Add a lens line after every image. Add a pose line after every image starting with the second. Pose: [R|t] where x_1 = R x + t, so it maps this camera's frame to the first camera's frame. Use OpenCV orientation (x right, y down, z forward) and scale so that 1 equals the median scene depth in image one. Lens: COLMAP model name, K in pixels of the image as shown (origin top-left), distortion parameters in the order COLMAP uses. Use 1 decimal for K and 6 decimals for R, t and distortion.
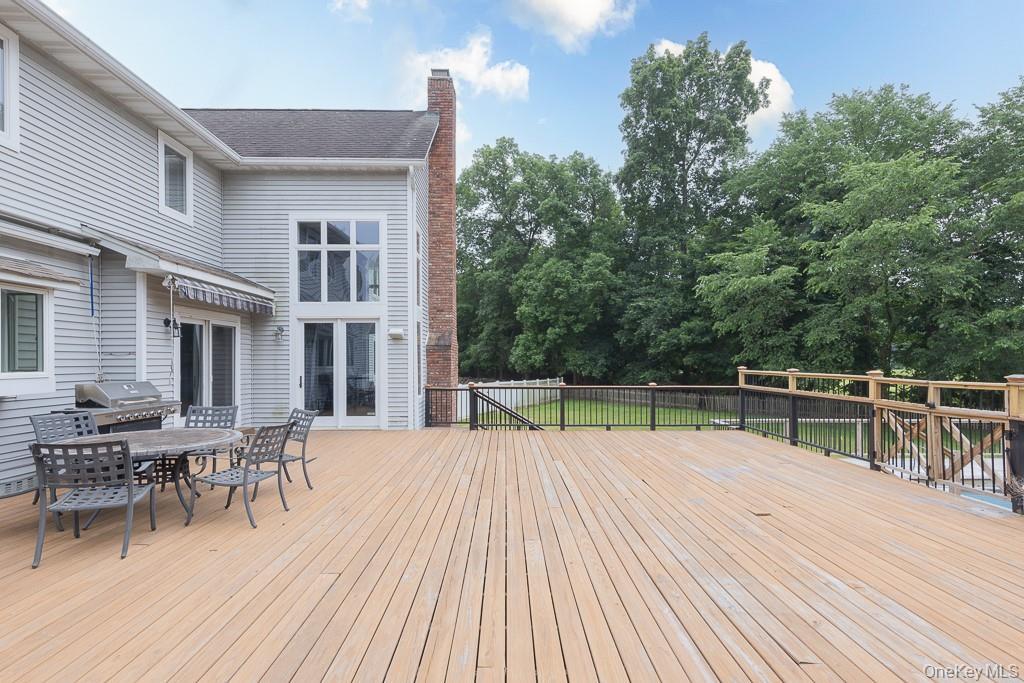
lens RADIAL K [[501.8, 0, 510.9], [0, 501.8, 352.7], [0, 0, 1]] dist [0.007144, 0.000613]
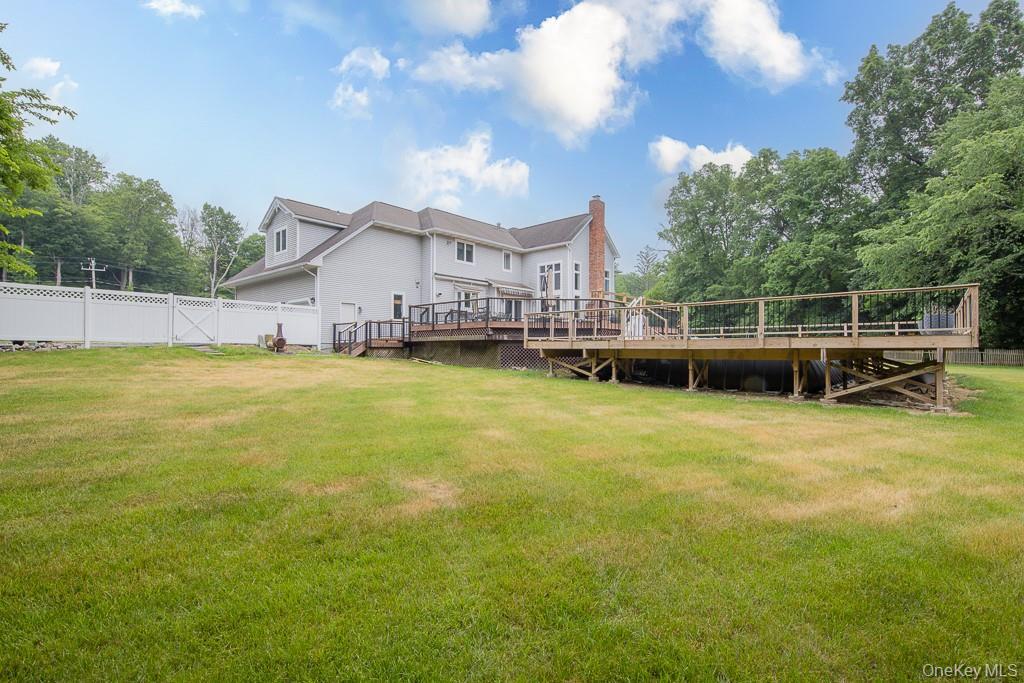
lens RADIAL K [[501.8, 0, 512.2], [0, 501.8, 344.8], [0, 0, 1]] dist [0.007144, 0.000613]
pose [[0.728566, -0.010026, -0.684902, 0.696272], [0.008146, 0.999949, -0.005972, 0.108565], [0.684927, -0.001228, 0.728610, -0.613193]]
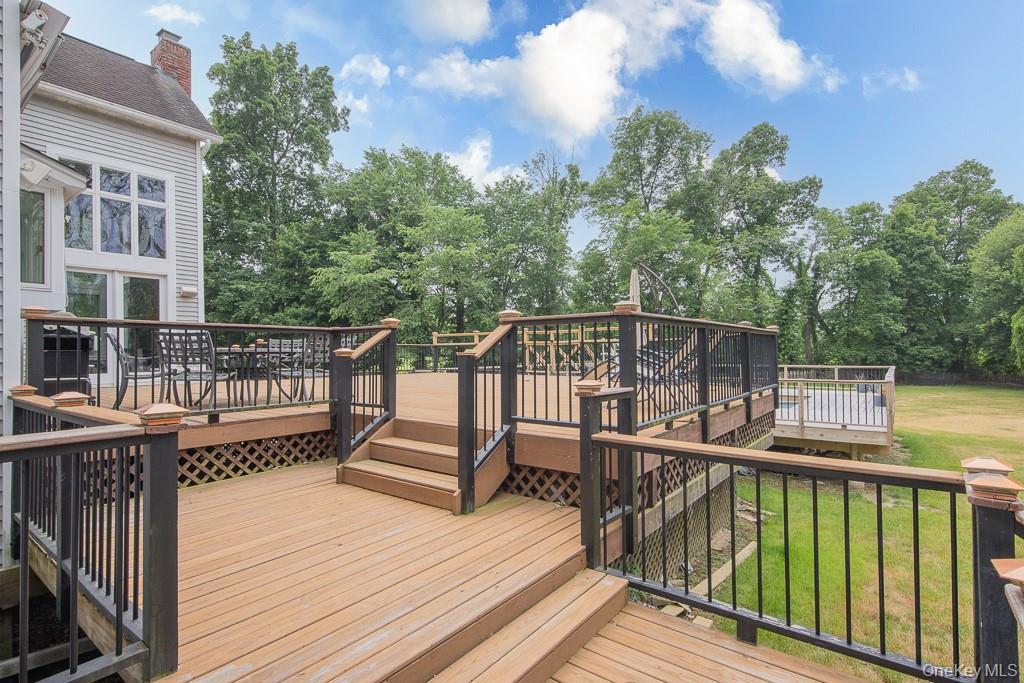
lens RADIAL K [[511.7, 0, 514.4], [0, 511.7, 340.1], [0, 0, 1]] dist [-0.003873, -0.000347]
pose [[0.626798, 0.017336, 0.778989, -0.270759], [-0.005895, 0.999829, -0.017508, 0.033498], [-0.779159, 0.006382, 0.626794, -0.088219]]
